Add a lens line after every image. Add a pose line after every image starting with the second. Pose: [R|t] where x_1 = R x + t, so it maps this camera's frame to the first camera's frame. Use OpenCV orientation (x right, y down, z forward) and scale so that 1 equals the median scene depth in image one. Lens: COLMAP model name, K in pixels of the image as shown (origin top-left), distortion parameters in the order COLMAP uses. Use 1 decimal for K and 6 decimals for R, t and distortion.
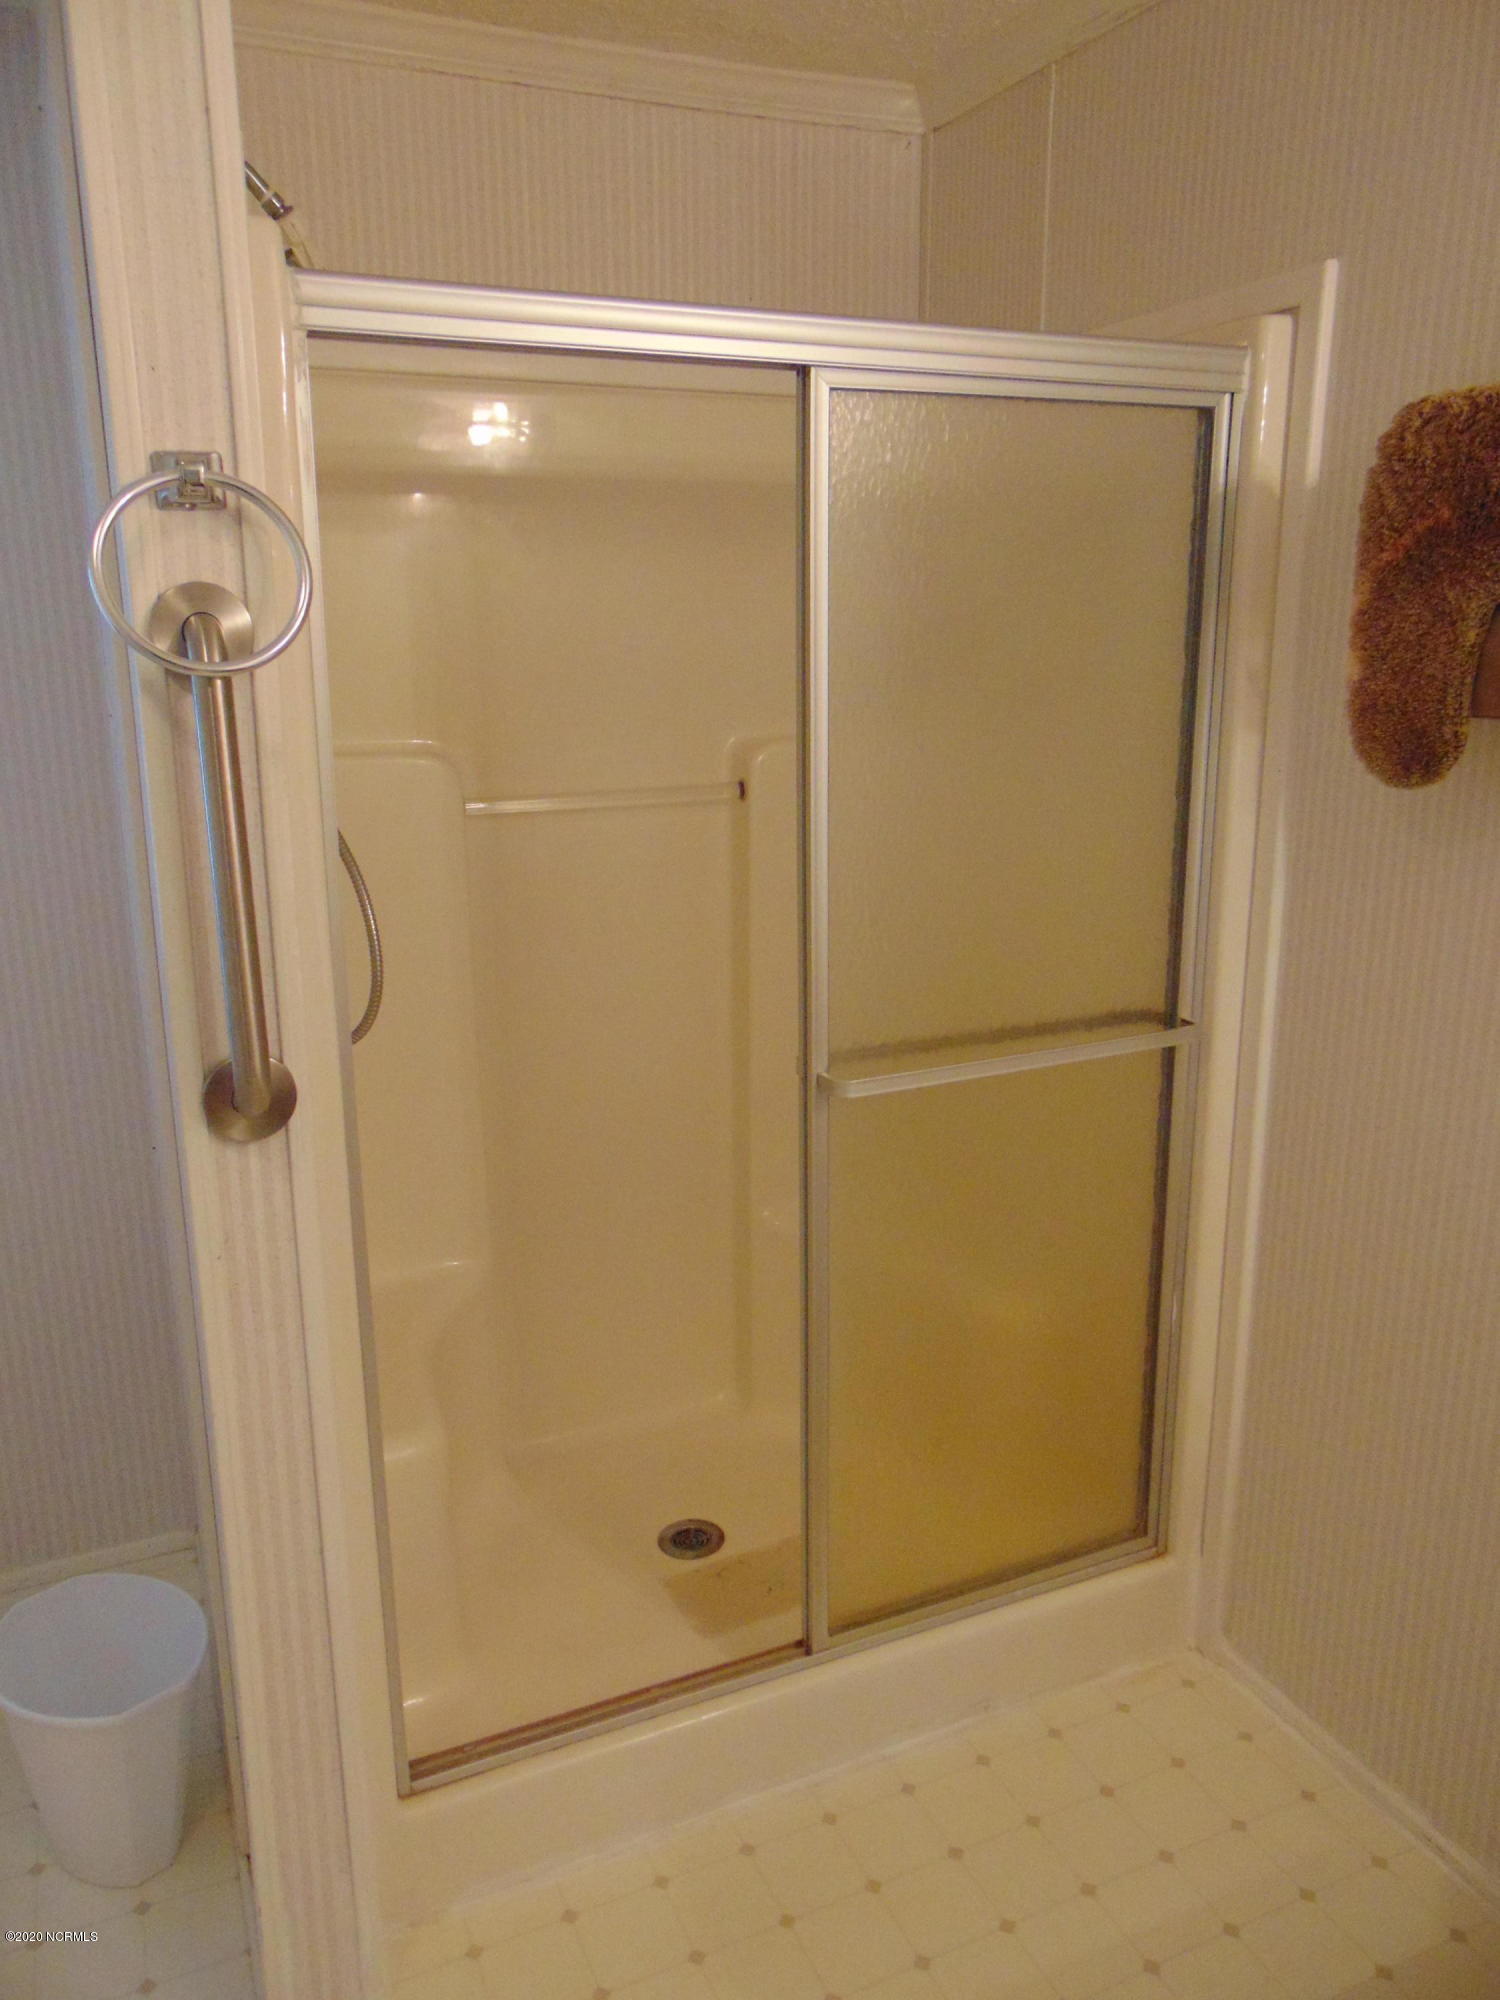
lens RADIAL K [[1555.9, 0, 750.0], [0, 1555.9, 1000.0], [0, 0, 1]] dist [-0.014533, 0.066194]
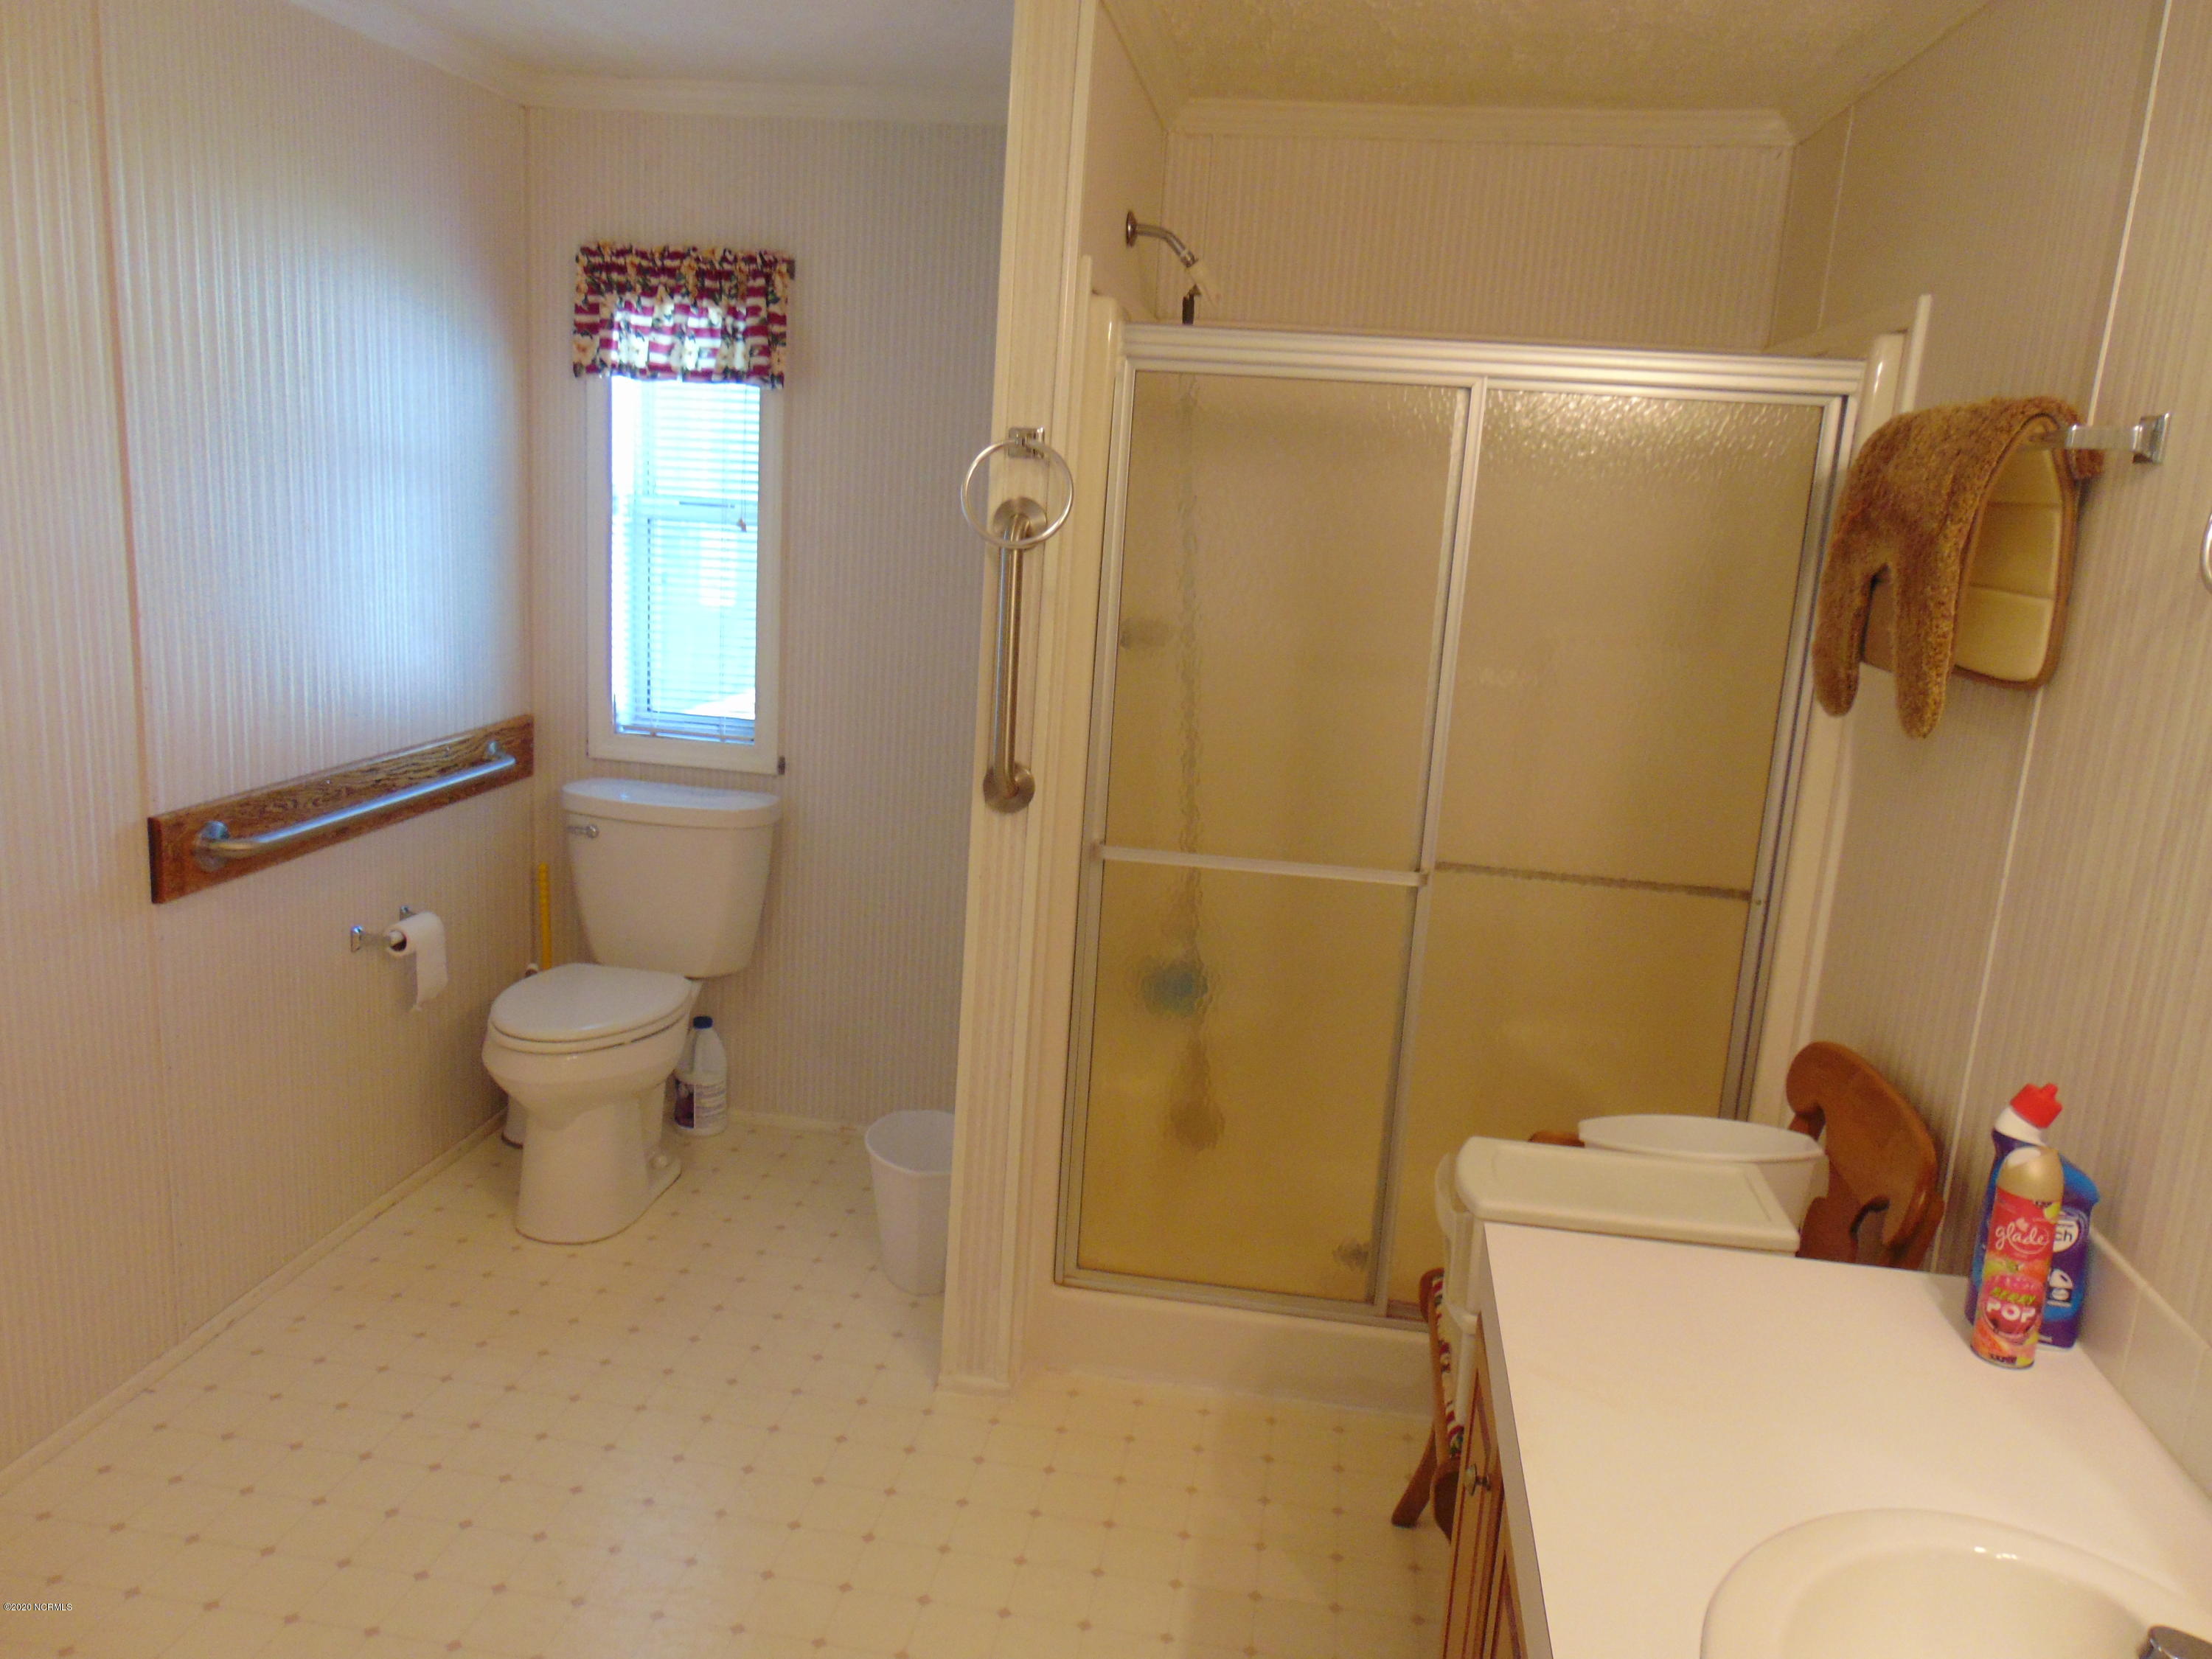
lens RADIAL K [[1720.8, 0, 1101.1], [0, 1720.8, 867.1], [0, 0, 1]] dist [-0.014533, 0.066194]
pose [[0.839279, 0.181657, -0.512457, 0.770120], [-0.194528, 0.980469, 0.028968, 0.073552], [0.507710, 0.075375, 0.858224, -0.599305]]
